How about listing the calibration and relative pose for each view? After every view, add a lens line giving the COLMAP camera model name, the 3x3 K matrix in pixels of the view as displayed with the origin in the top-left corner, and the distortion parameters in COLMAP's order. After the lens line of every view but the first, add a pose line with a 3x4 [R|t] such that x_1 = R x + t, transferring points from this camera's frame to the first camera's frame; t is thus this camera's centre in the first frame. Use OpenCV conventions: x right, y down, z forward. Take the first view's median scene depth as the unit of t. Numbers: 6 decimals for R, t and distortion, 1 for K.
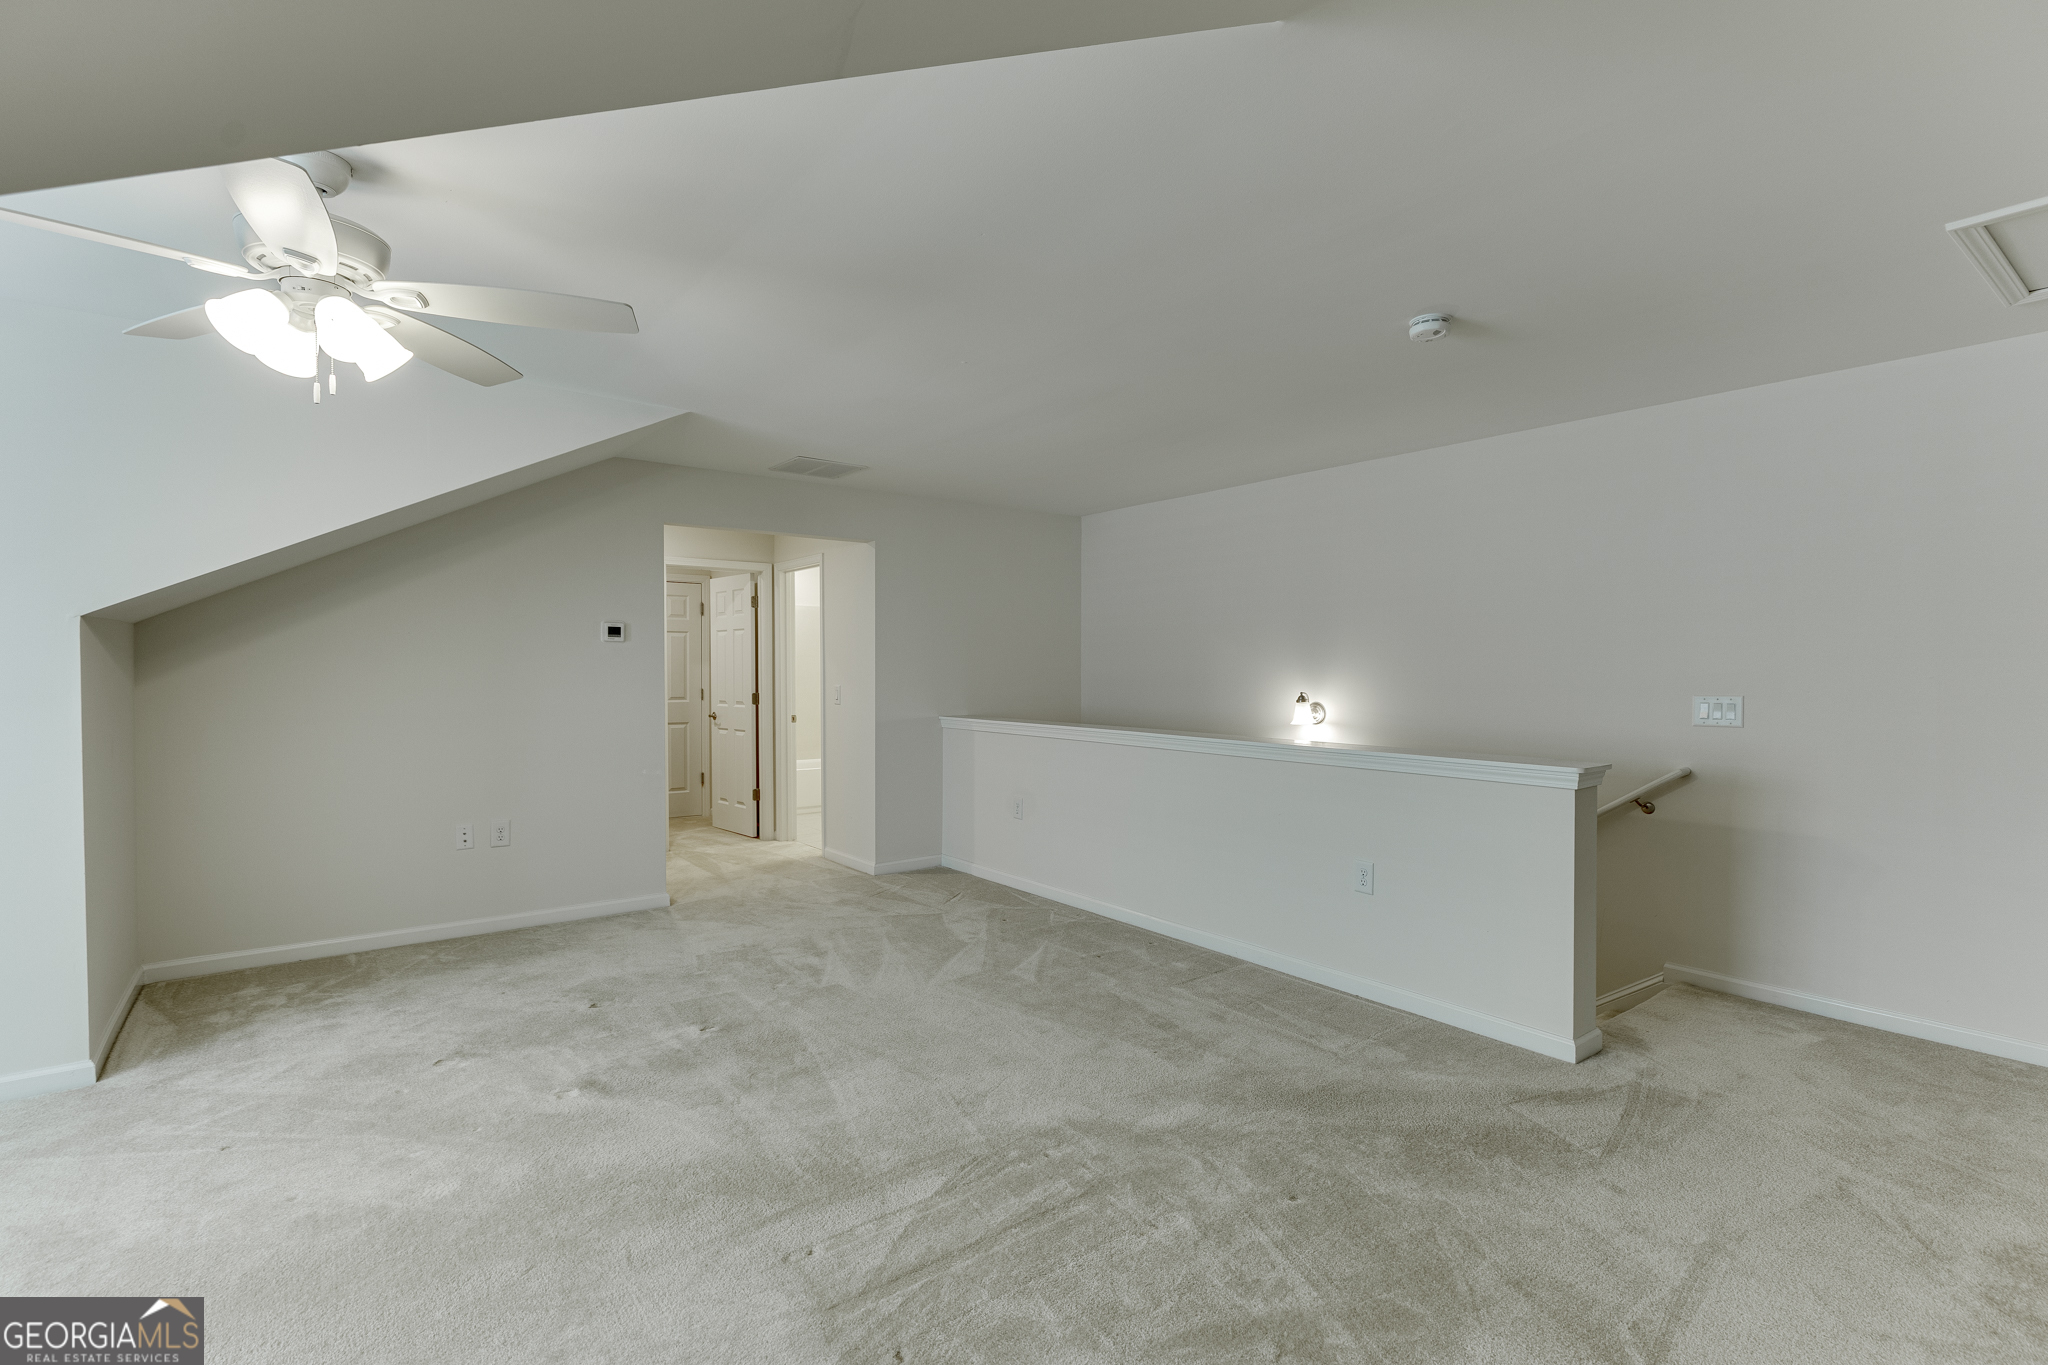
lens RADIAL K [[945.4, 0, 1062.3], [0, 945.4, 661.9], [0, 0, 1]] dist [0.000508, -0.002637]
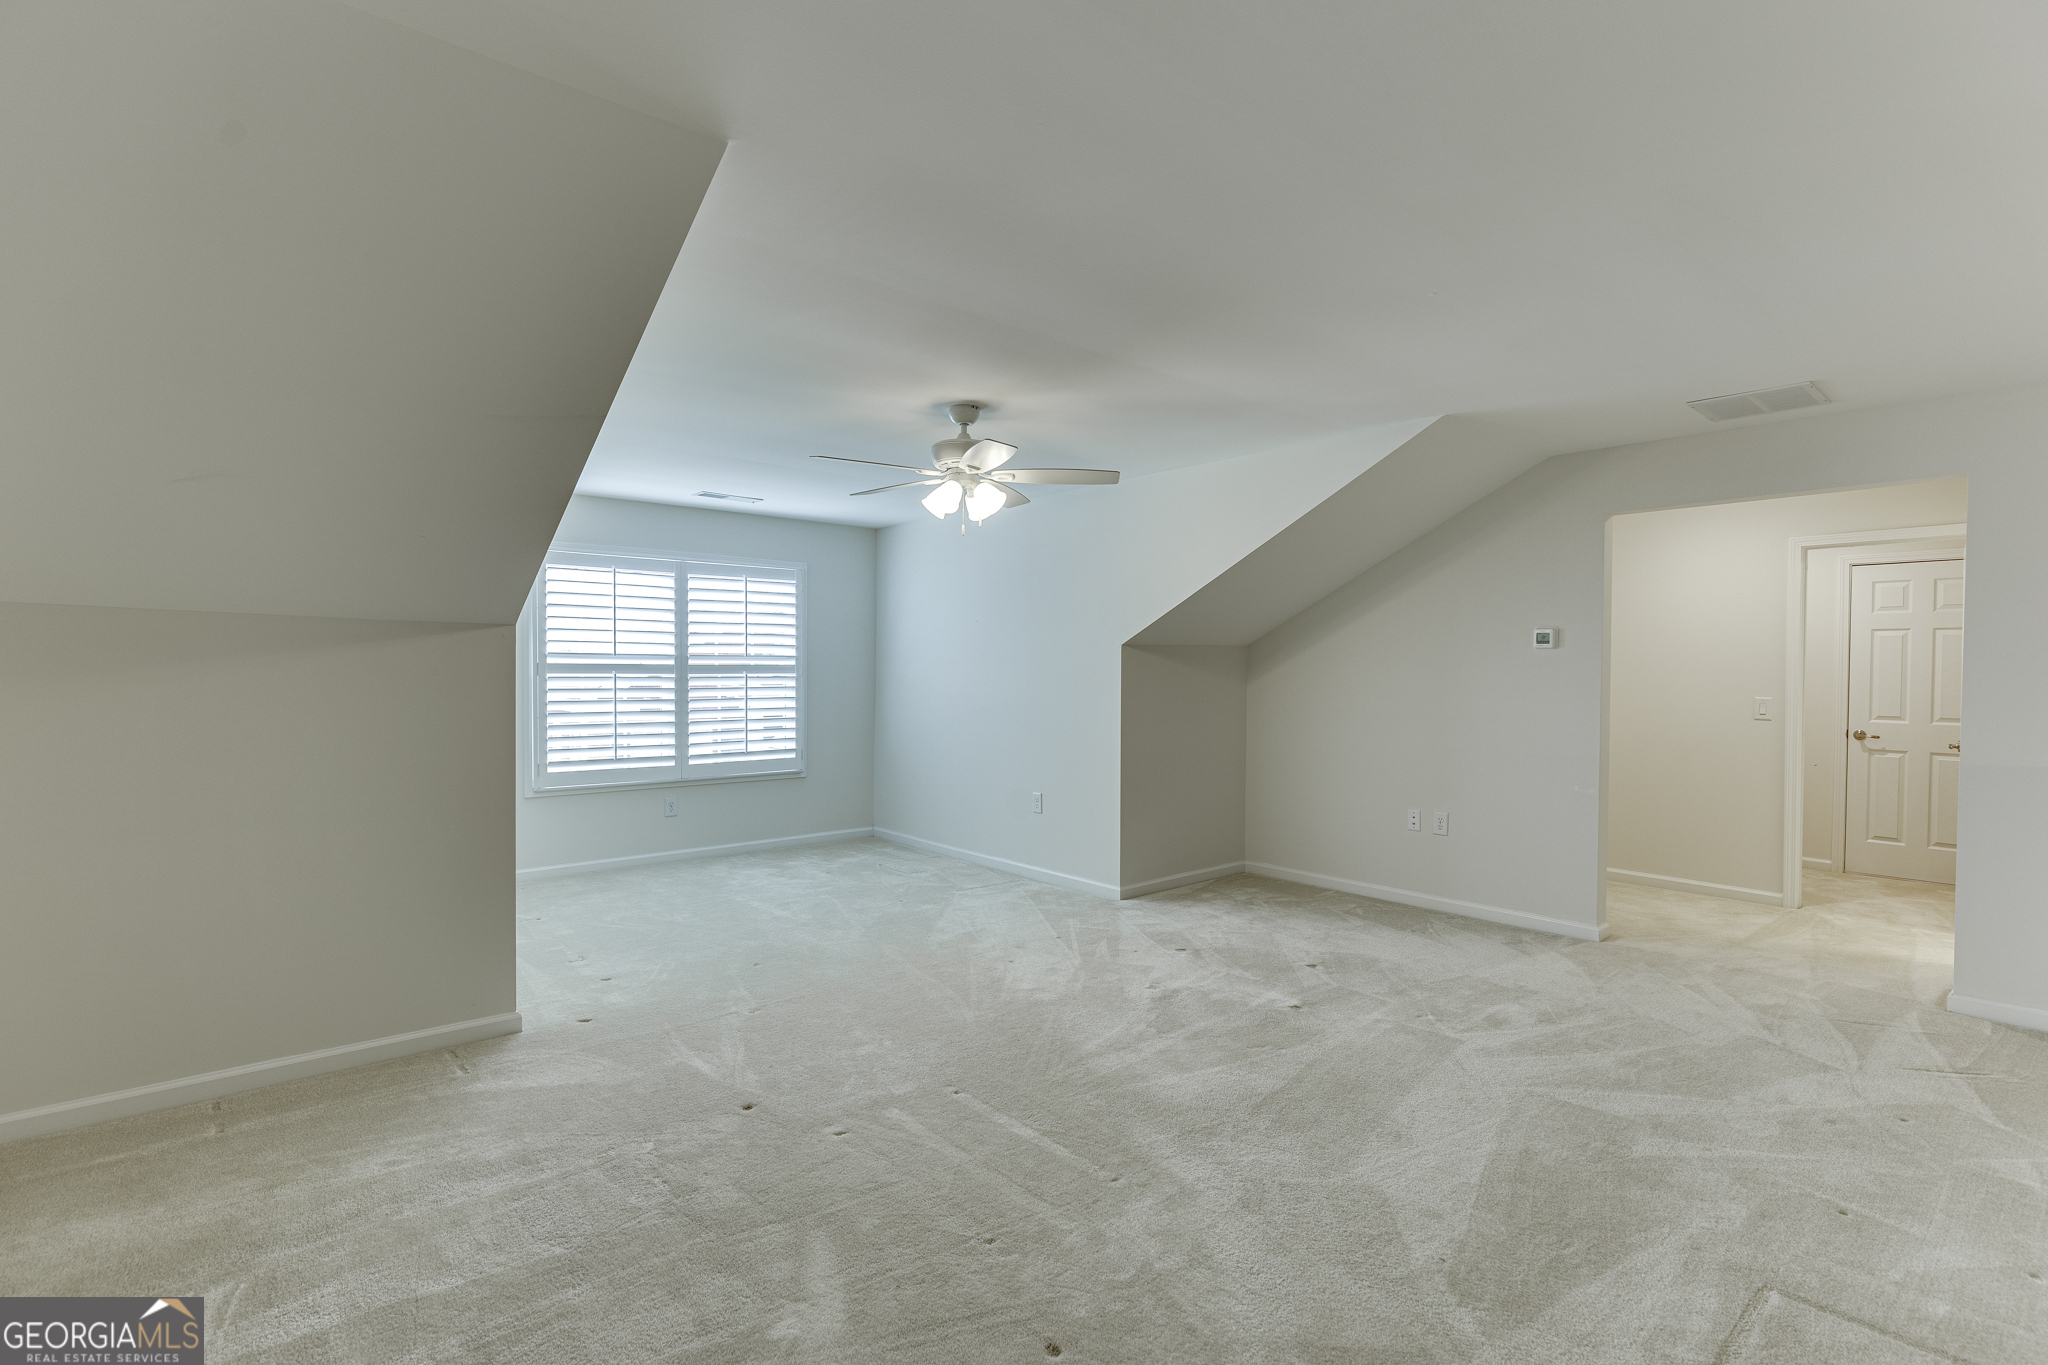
lens RADIAL K [[945.4, 0, 1013.4], [0, 945.4, 683.0], [0, 0, 1]] dist [0.000508, -0.002637]
pose [[0.050947, 0.016298, -0.998568, 0.632972], [0.000379, 0.999866, 0.016338, -0.003932], [0.998701, -0.001211, 0.050934, 0.563594]]
